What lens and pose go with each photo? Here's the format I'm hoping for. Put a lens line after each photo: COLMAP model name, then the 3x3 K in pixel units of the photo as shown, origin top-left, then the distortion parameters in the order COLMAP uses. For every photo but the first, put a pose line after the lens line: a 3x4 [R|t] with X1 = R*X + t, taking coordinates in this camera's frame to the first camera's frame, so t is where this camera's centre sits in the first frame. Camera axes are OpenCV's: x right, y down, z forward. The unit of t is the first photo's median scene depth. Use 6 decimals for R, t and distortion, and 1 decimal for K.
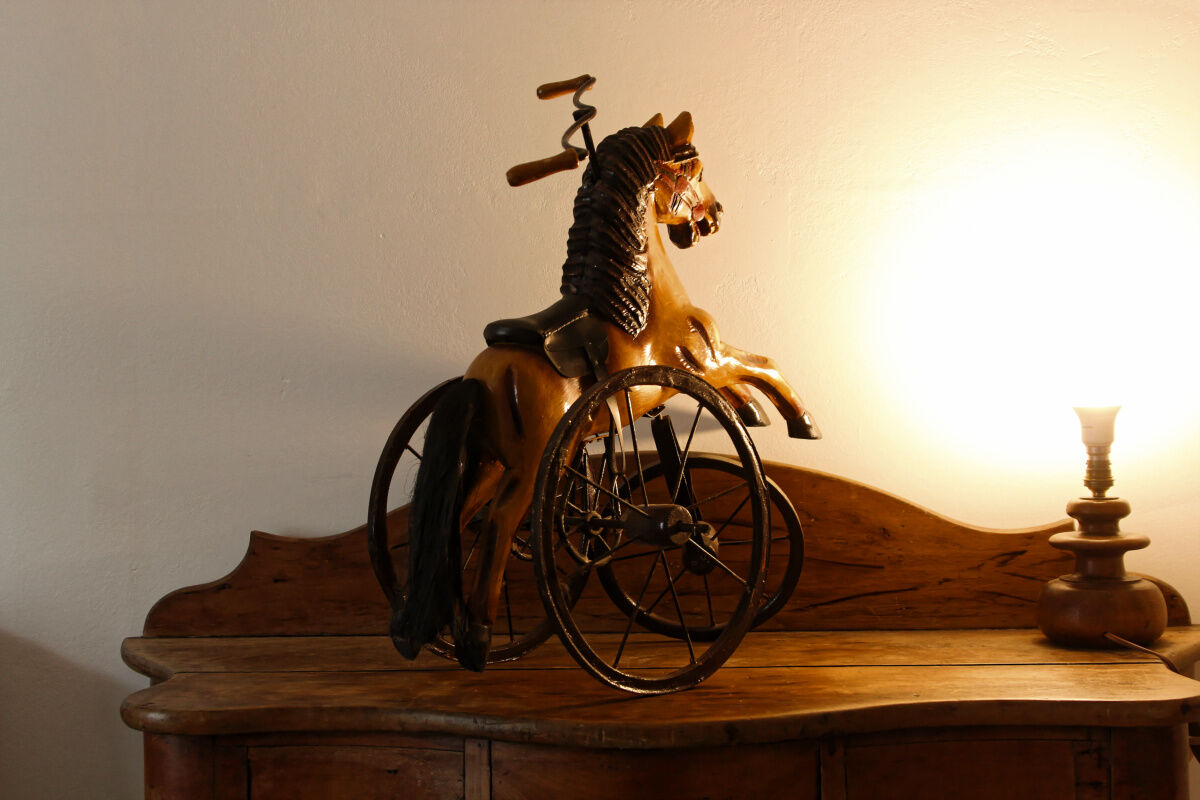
lens RADIAL K [[1598.8, 0, 596.3], [0, 1598.8, 395.4], [0, 0, 1]] dist [0.048472, 0.000000]
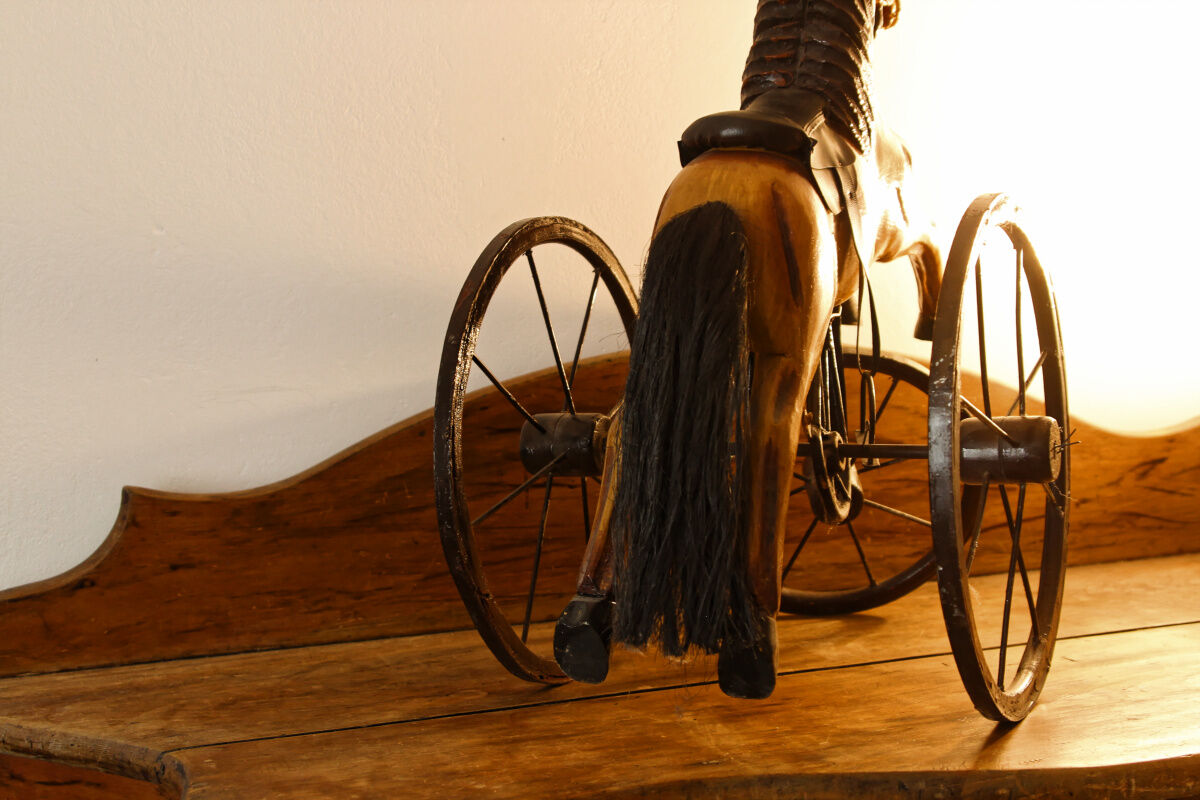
lens RADIAL K [[1728.6, 0, 603.4], [0, 1728.6, 394.6], [0, 0, 1]] dist [0.036006, 0.000000]
pose [[0.896225, -0.031103, 0.442507, -0.349696], [0.005646, 0.998258, 0.058732, 0.014913], [-0.443563, -0.050139, 0.894839, 0.365733]]
